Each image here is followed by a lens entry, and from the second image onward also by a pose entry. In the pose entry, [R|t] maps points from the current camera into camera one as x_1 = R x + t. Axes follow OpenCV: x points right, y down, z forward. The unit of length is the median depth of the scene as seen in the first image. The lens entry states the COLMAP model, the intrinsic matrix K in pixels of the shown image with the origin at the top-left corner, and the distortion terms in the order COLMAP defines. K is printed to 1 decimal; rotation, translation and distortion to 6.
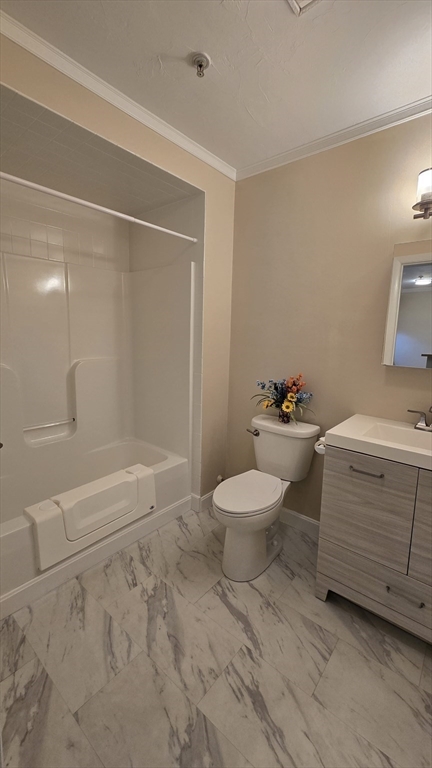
lens RADIAL K [[311.4, 0, 215.1], [0, 311.4, 385.6], [0, 0, 1]] dist [-0.000955, 0.000013]
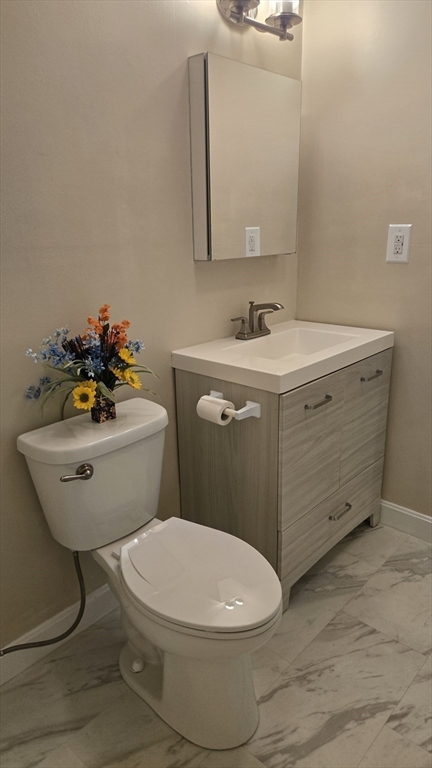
lens RADIAL K [[514.6, 0, 215.7], [0, 514.6, 380.0], [0, 0, 1]] dist [0.007170, -0.003930]
pose [[0.048089, -0.322479, 0.945354, -0.652585], [0.190280, 0.932075, 0.308270, -0.192208], [-0.980551, 0.165057, 0.106184, 1.059536]]
